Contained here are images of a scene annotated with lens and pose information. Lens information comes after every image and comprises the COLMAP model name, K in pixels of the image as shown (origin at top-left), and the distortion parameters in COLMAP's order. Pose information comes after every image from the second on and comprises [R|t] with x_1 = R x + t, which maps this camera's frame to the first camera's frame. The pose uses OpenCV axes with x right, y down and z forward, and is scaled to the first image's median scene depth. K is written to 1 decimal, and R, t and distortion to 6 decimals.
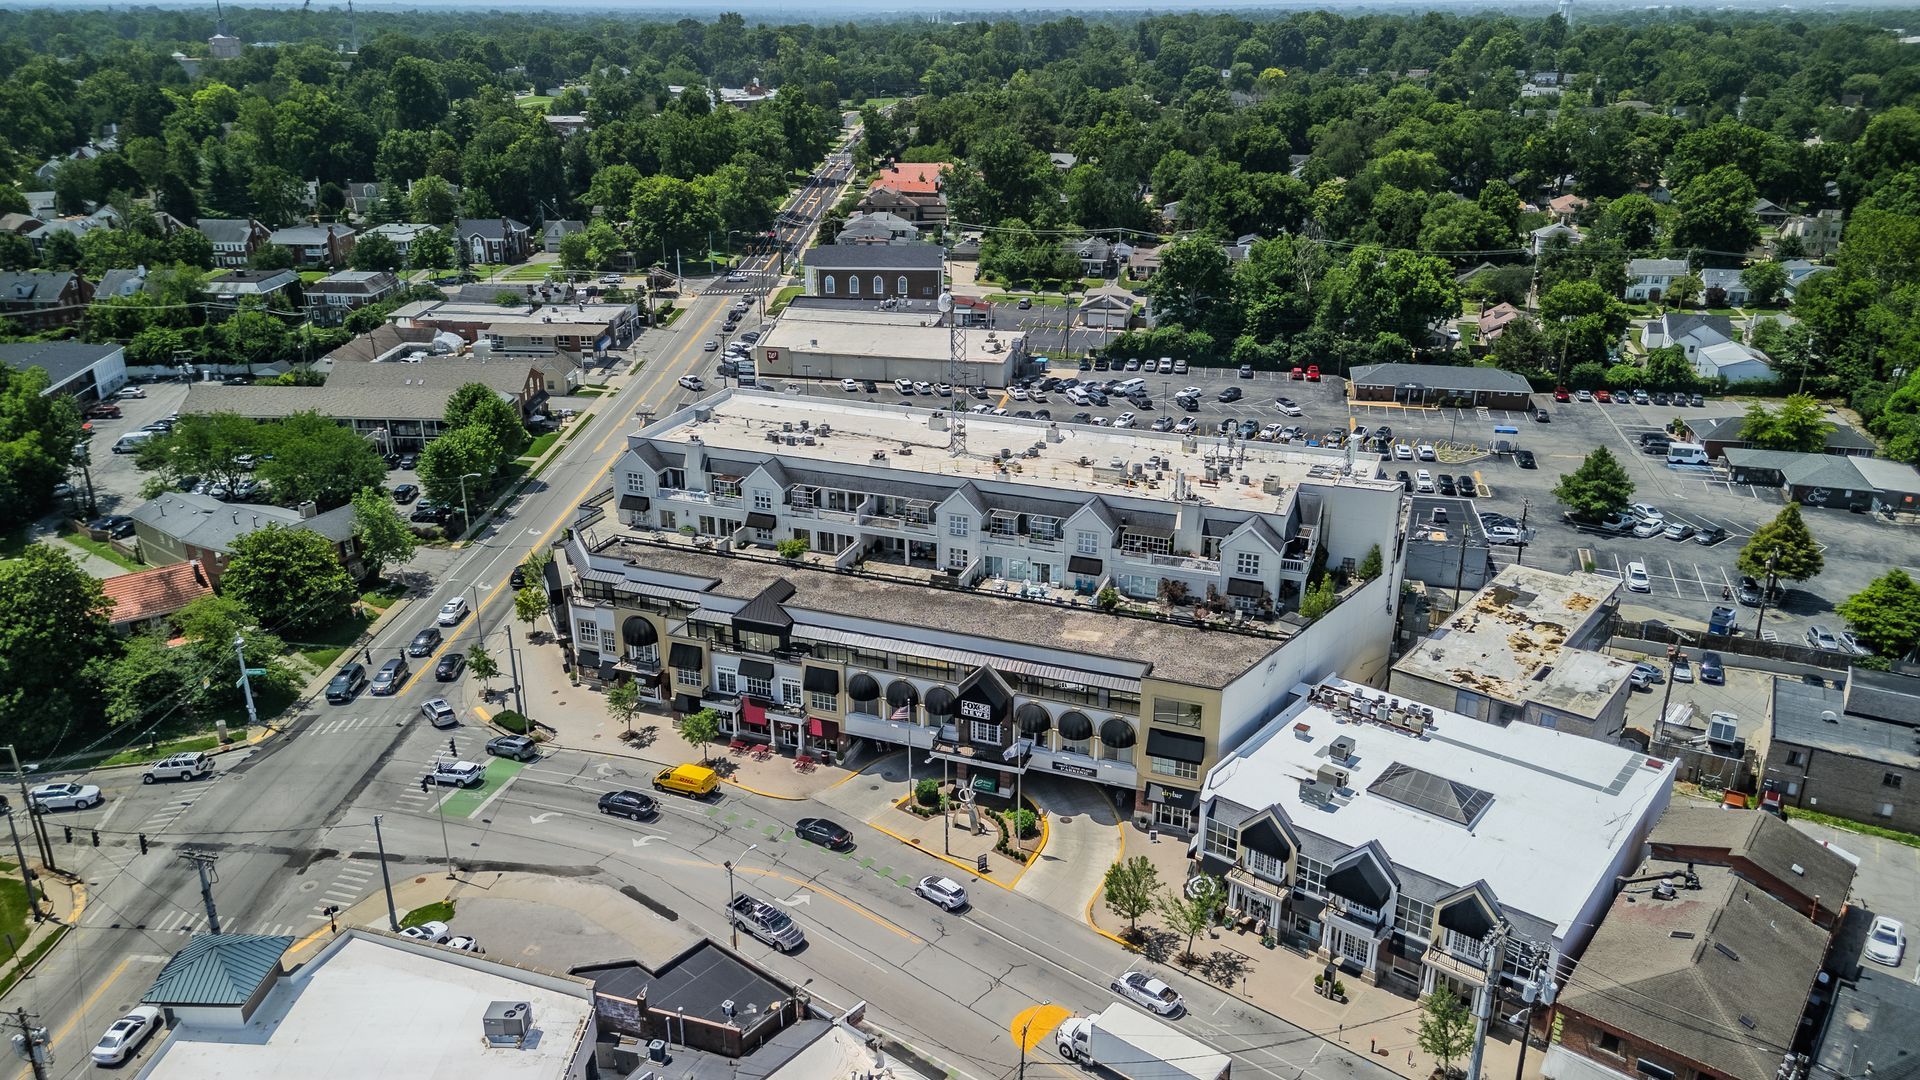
lens RADIAL K [[1362.4, 0, 960.3], [0, 1362.4, 541.0], [0, 0, 1]] dist [-0.003579, -0.003059]
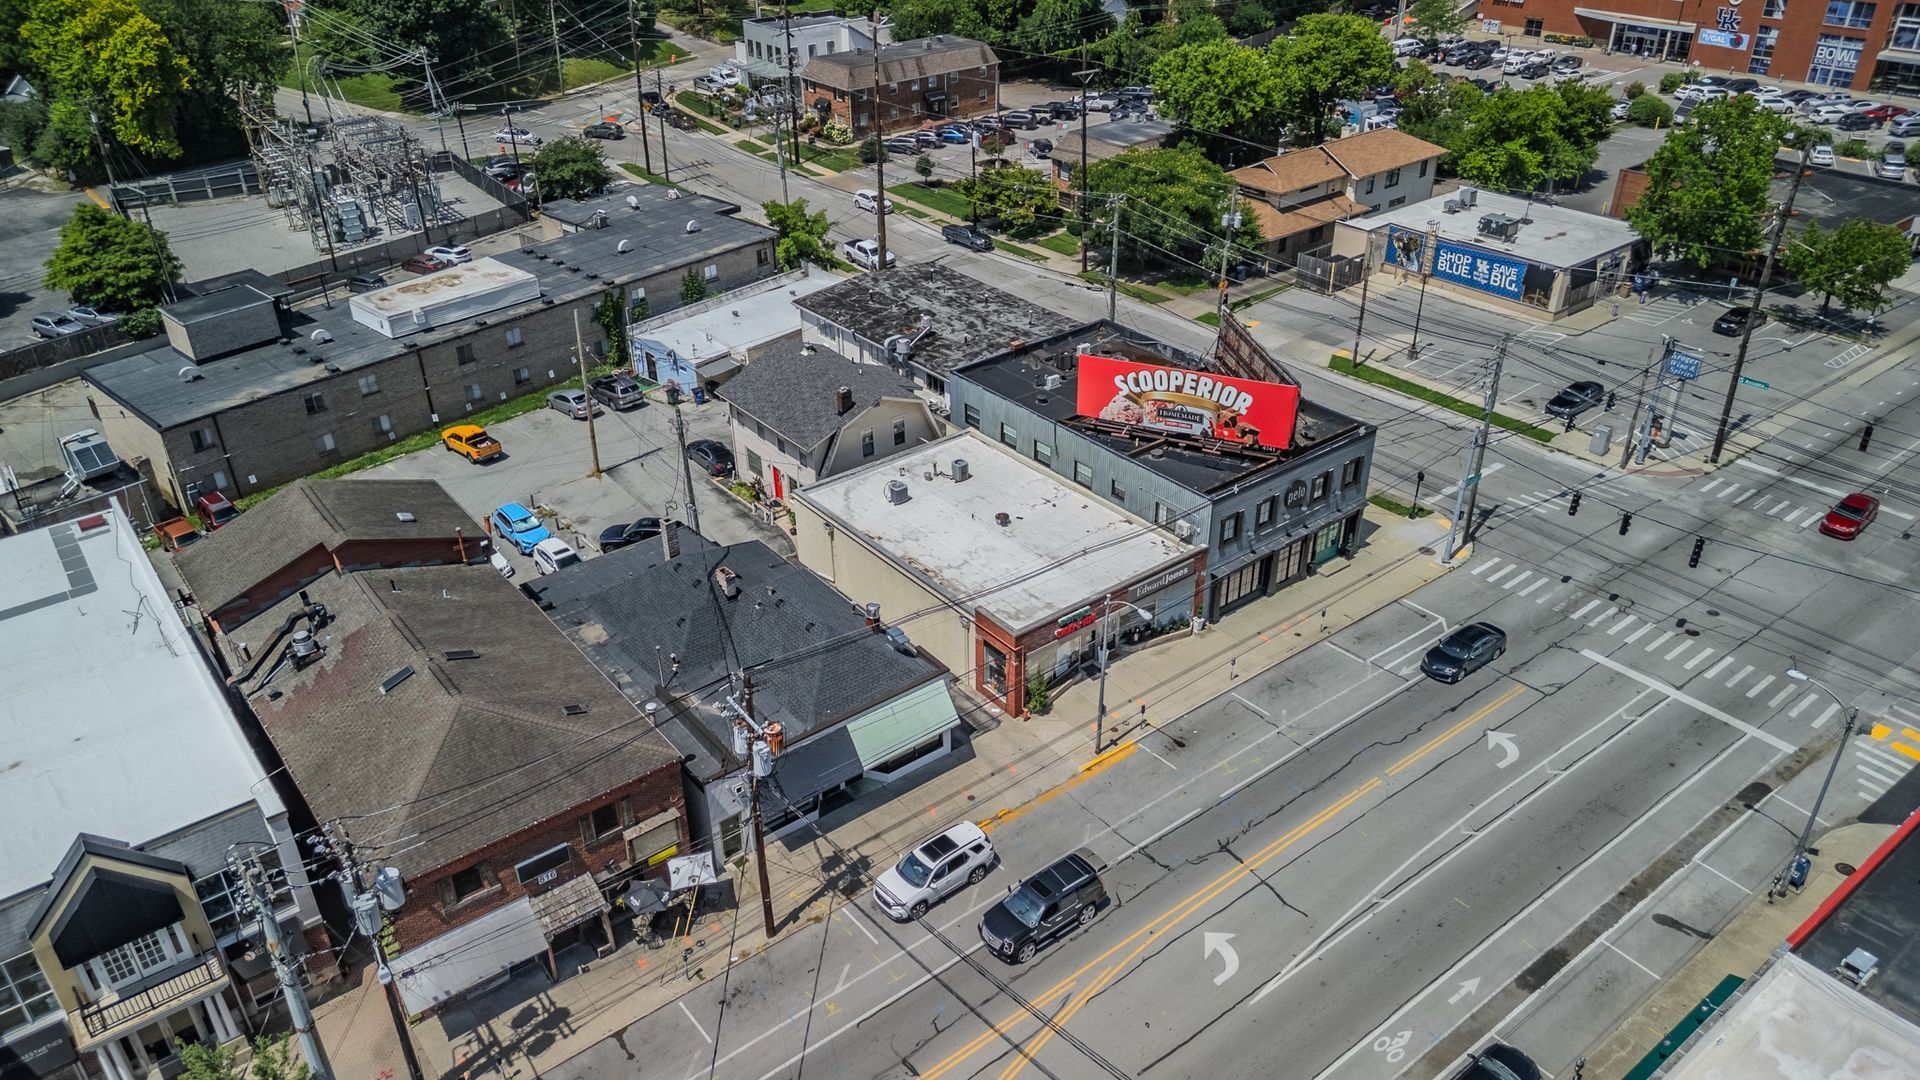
lens RADIAL K [[1362.4, 0, 961.0], [0, 1362.4, 543.2], [0, 0, 1]] dist [-0.003579, -0.003059]
pose [[0.204577, -0.492205, 0.846098, 0.086329], [0.355651, 0.842682, 0.404226, 0.074637], [-0.911954, 0.218220, 0.347446, 0.506782]]
